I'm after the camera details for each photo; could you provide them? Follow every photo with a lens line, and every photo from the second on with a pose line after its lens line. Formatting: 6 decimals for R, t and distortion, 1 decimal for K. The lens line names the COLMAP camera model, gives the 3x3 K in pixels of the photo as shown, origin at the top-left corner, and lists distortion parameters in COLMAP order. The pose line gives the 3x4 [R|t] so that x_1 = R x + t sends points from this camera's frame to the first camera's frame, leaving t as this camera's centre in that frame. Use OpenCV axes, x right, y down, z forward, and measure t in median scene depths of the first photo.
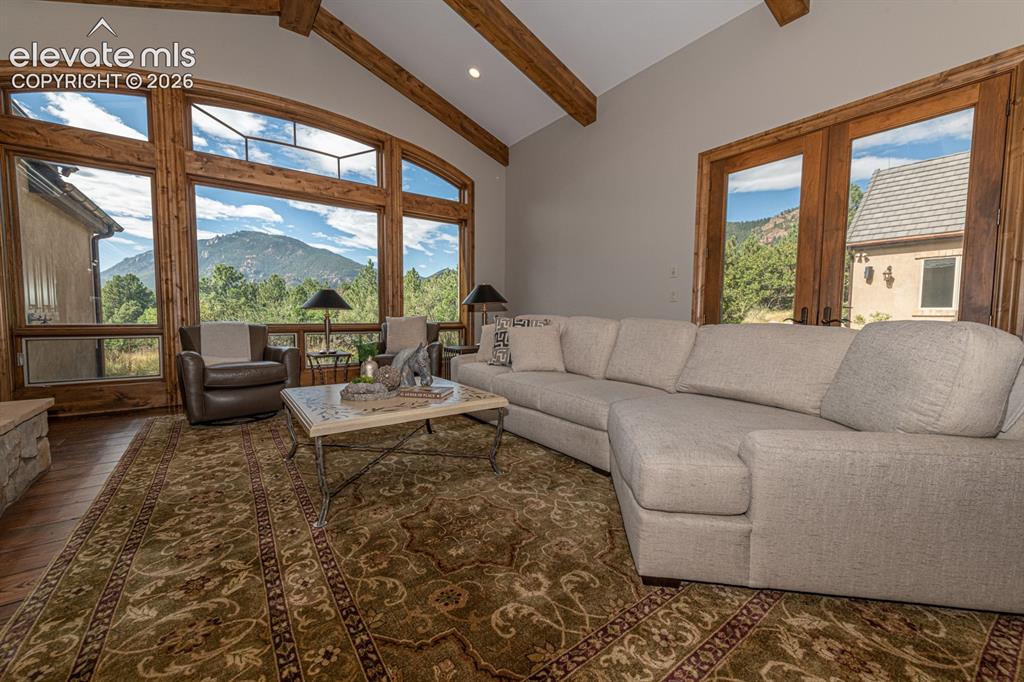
lens RADIAL K [[405.2, 0, 518.4], [0, 405.2, 343.7], [0, 0, 1]] dist [0.008312, -0.000373]
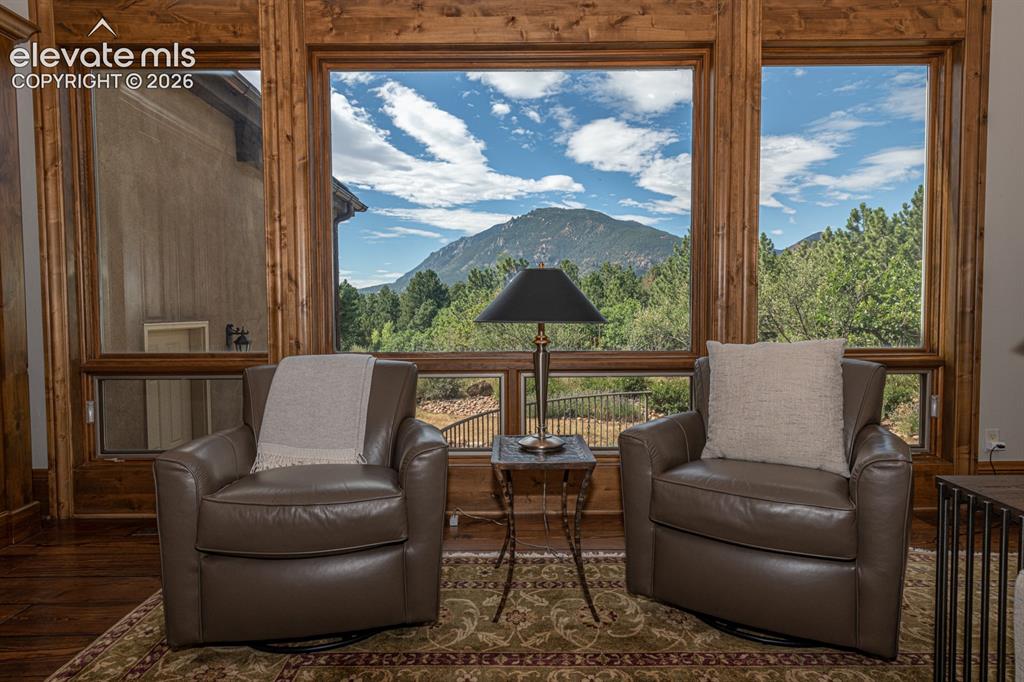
lens RADIAL K [[604.8, 0, 511.6], [0, 604.8, 346.2], [0, 0, 1]] dist [0.016792, -0.001943]
pose [[0.801857, 0.023136, -0.597068, -0.118776], [-0.030802, 0.999522, -0.002635, -0.043209], [0.596721, 0.020504, 0.802187, 0.385918]]
